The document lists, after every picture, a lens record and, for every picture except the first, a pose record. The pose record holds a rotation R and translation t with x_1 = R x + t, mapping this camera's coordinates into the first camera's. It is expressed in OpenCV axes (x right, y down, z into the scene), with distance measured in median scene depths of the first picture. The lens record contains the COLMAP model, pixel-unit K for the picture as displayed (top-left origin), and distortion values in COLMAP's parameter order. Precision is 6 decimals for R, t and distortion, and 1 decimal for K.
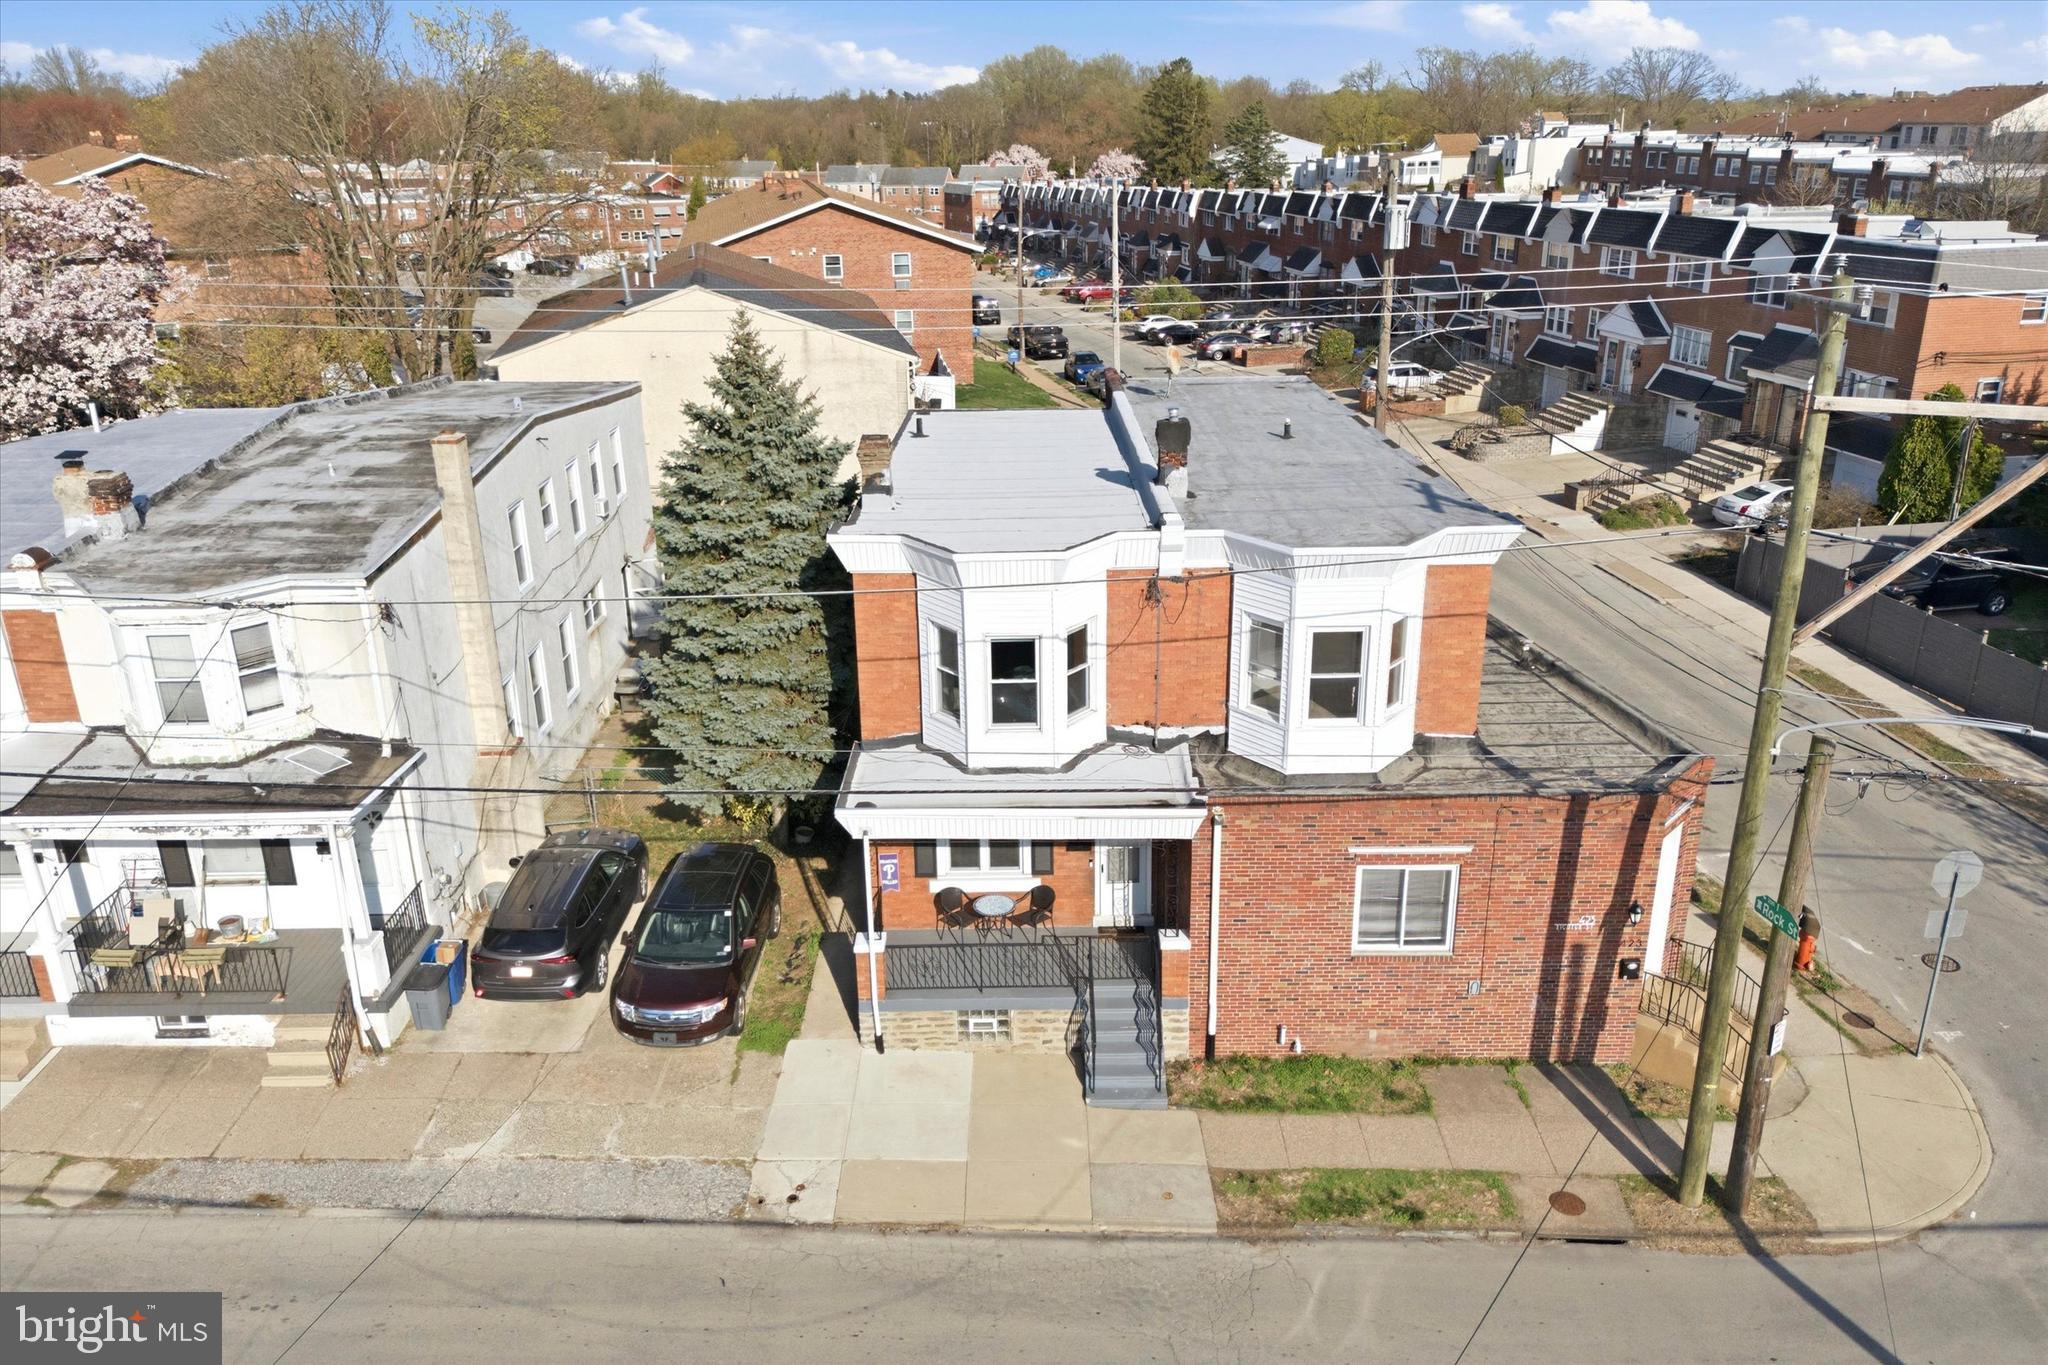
lens RADIAL K [[1519.8, 0, 1023.3], [0, 1519.8, 701.9], [0, 0, 1]] dist [0.067385, -0.071725]
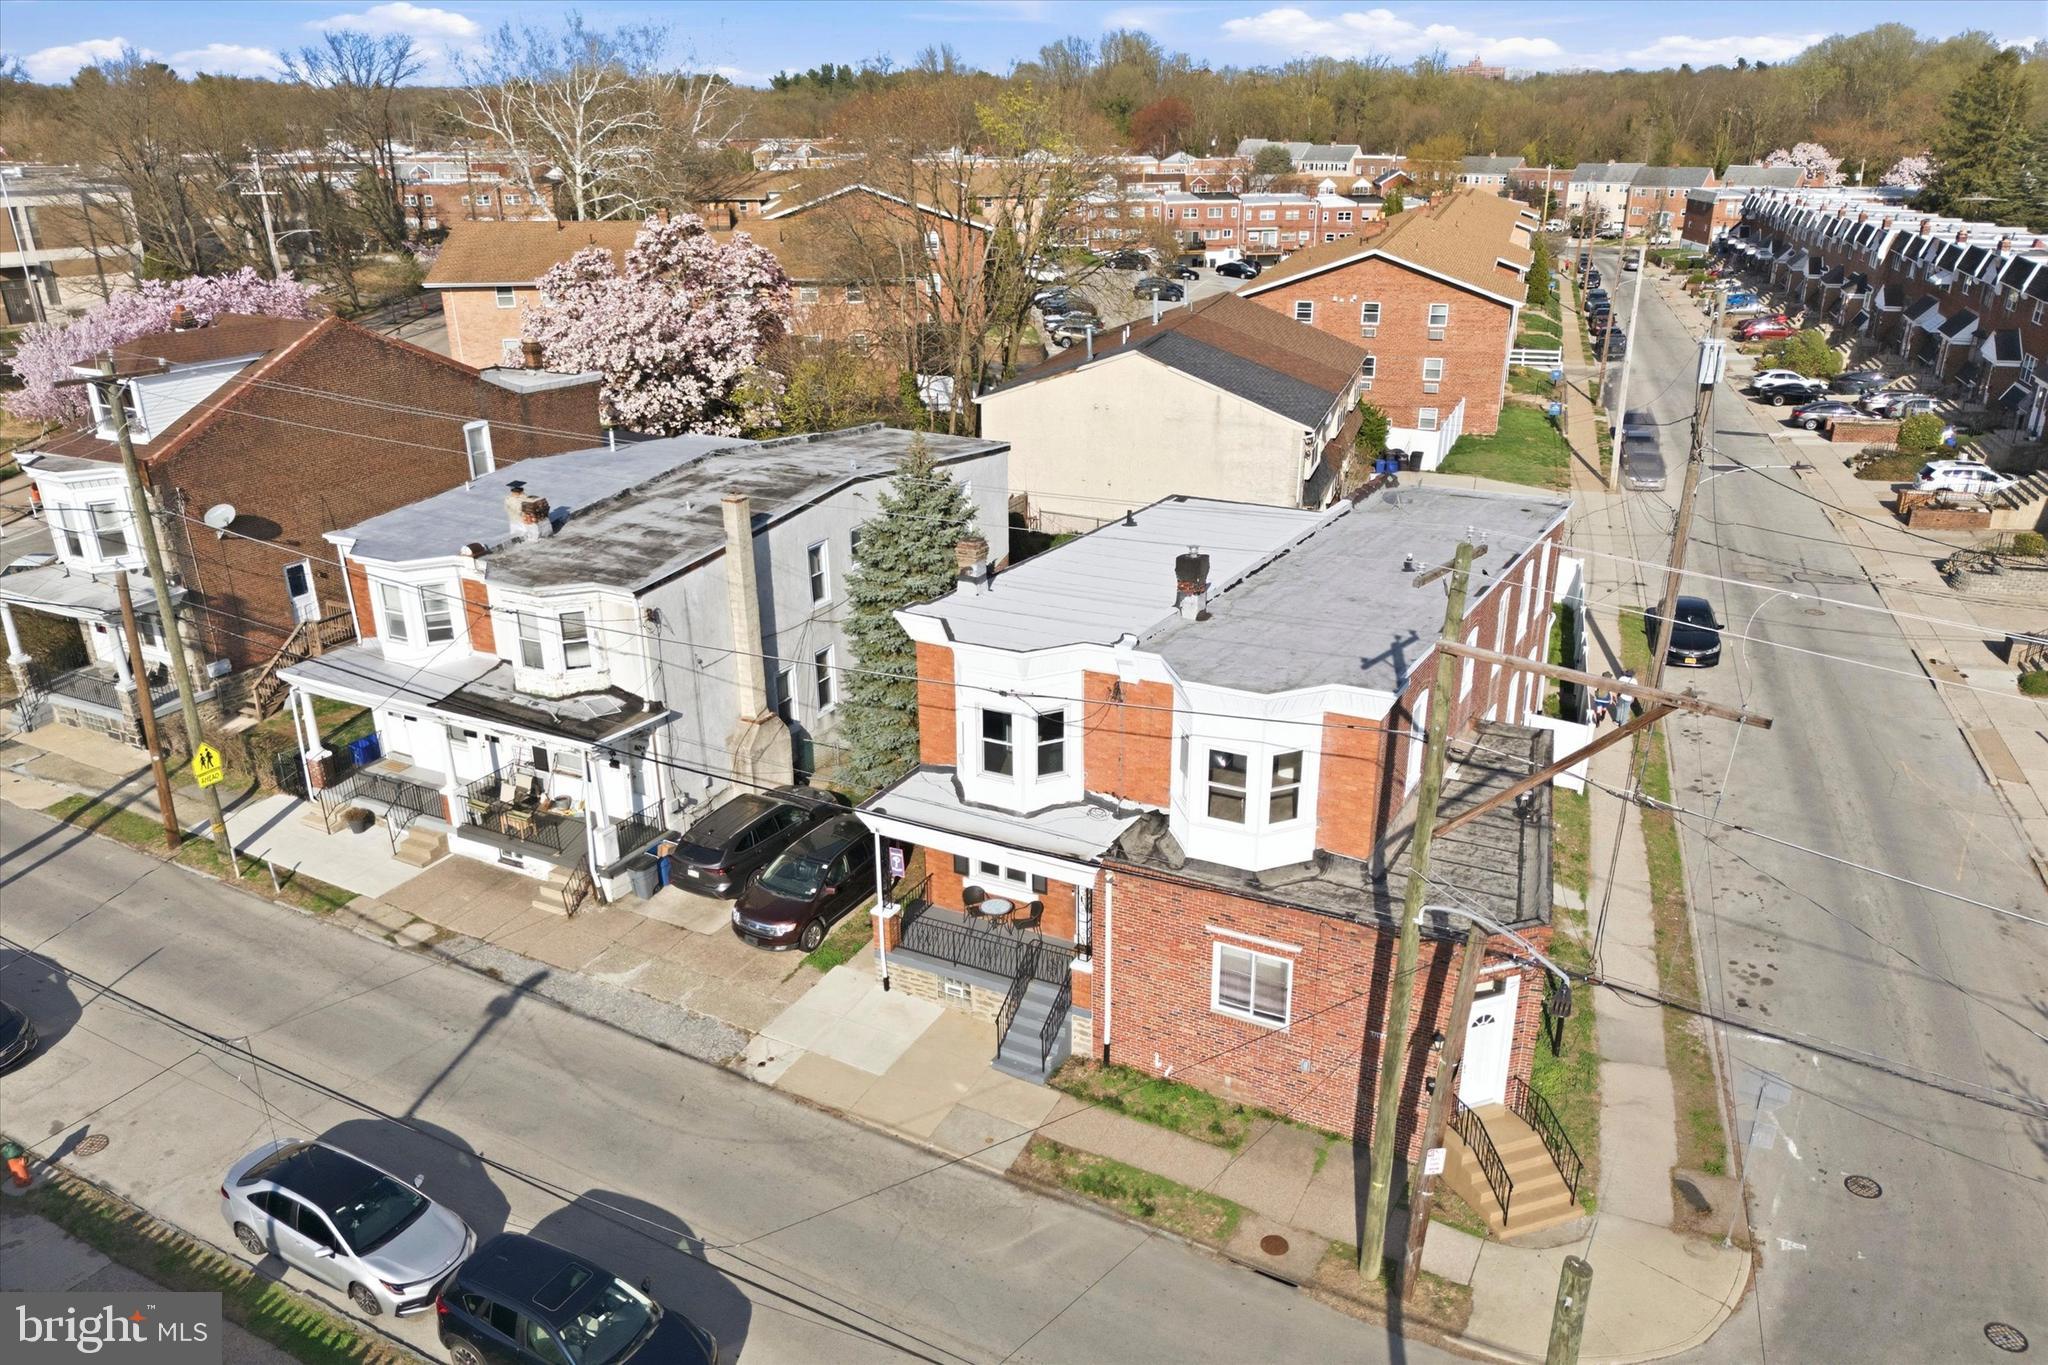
lens RADIAL K [[1519.8, 0, 1024.4], [0, 1519.8, 757.6], [0, 0, 1]] dist [0.067385, -0.071725]
pose [[0.881666, 0.192681, -0.430743, 0.545857], [-0.171708, 0.981256, 0.087477, -0.111215], [0.439525, -0.003163, 0.898225, -0.160714]]
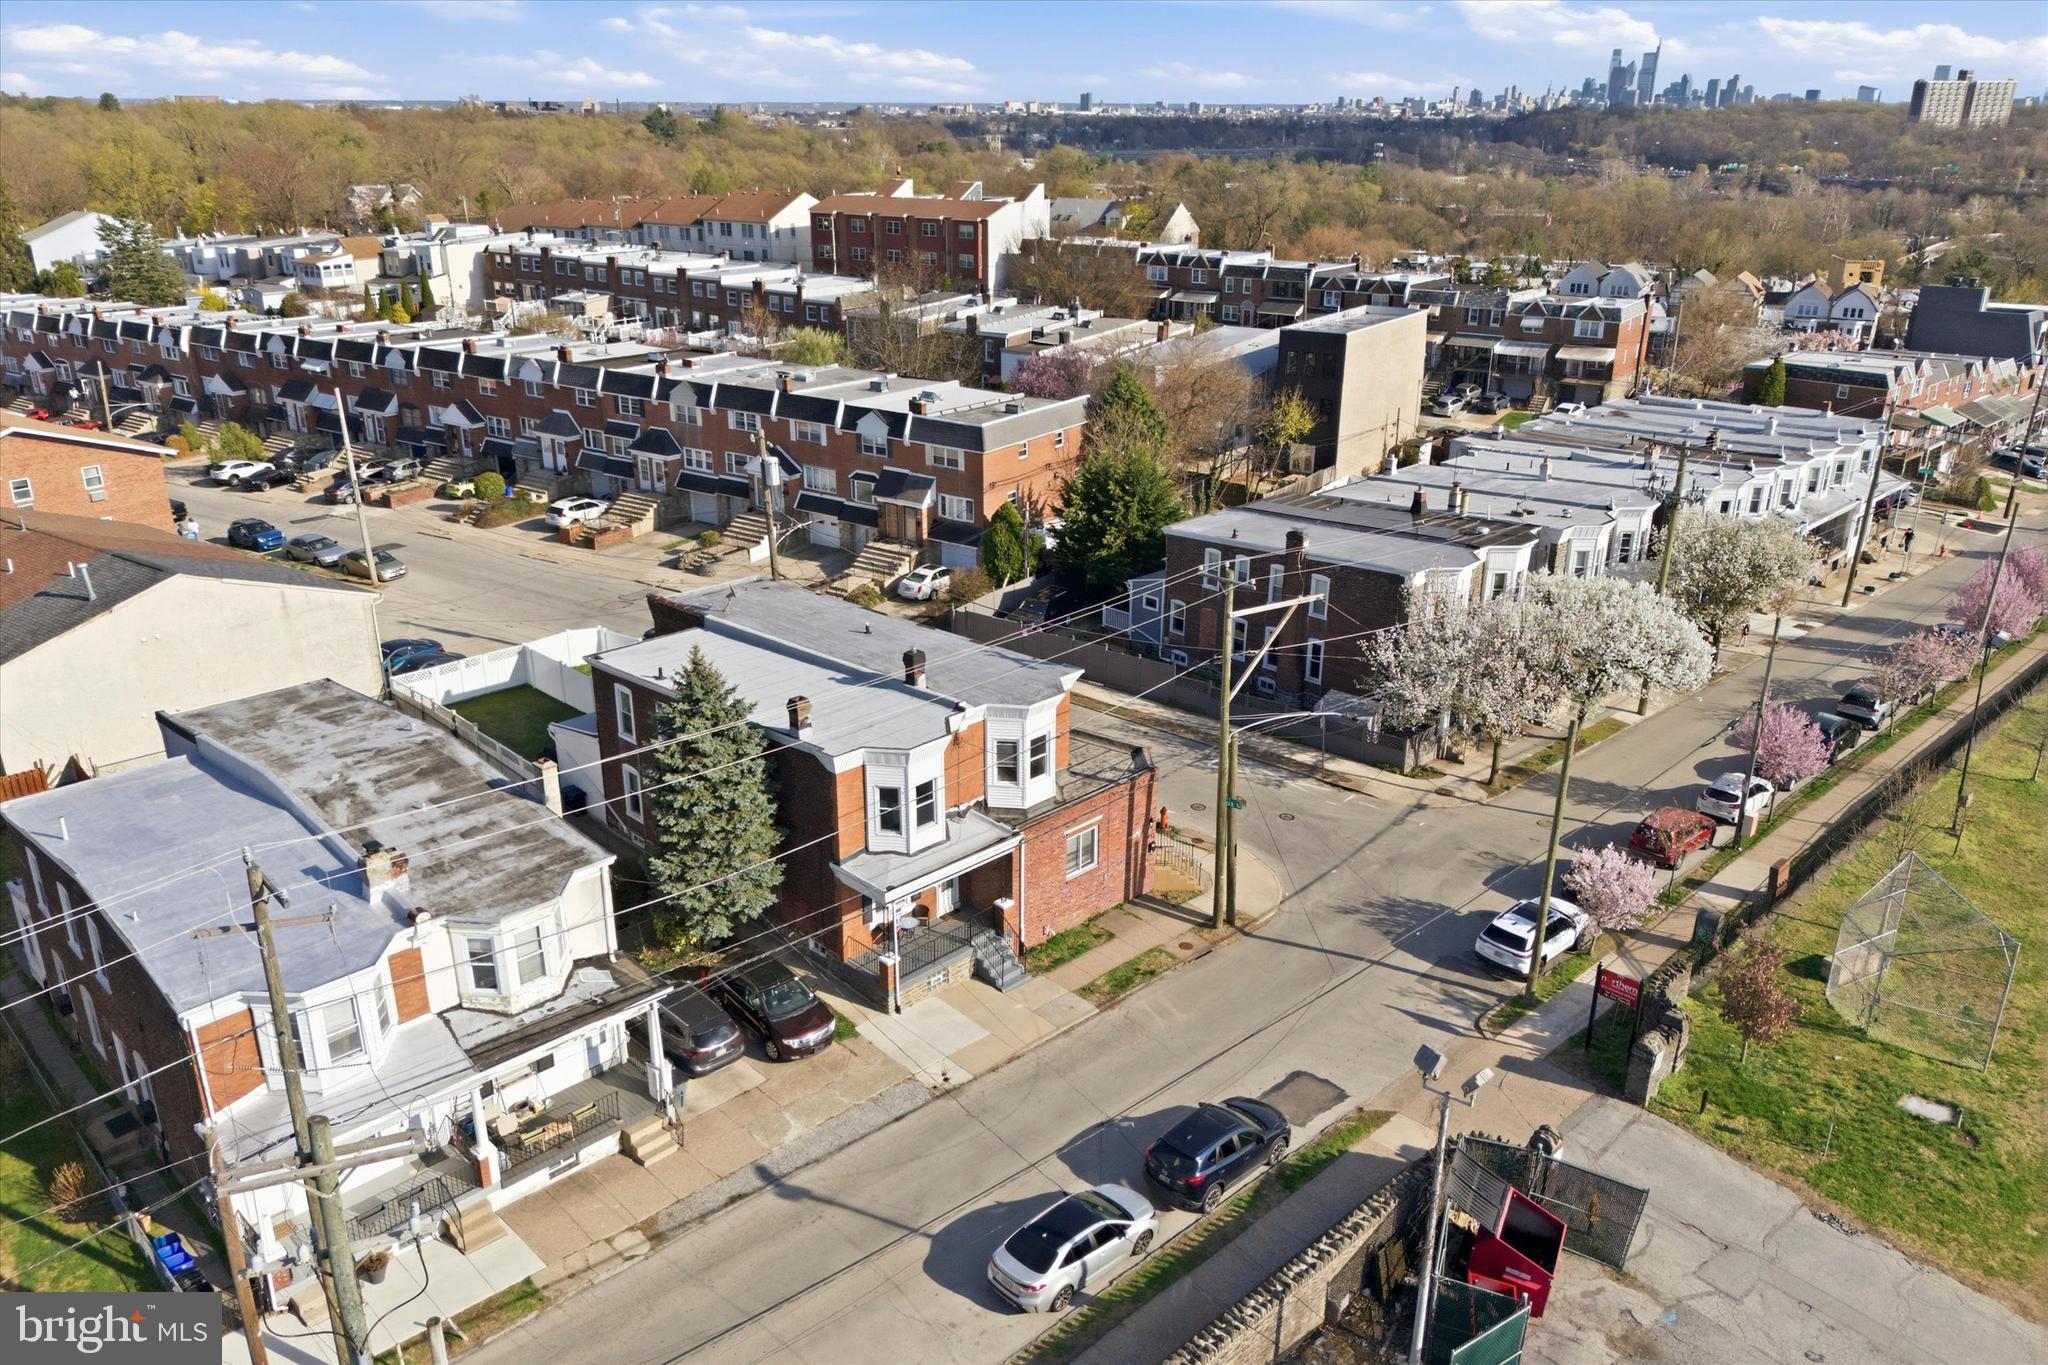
lens RADIAL K [[1519.8, 0, 1023.7], [0, 1519.8, 682.4], [0, 0, 1]] dist [0.067385, -0.071725]
pose [[0.706173, -0.236948, 0.667215, -1.117881], [0.240821, 0.966539, 0.088364, -0.289380], [-0.665826, 0.098279, 0.739605, -0.526442]]
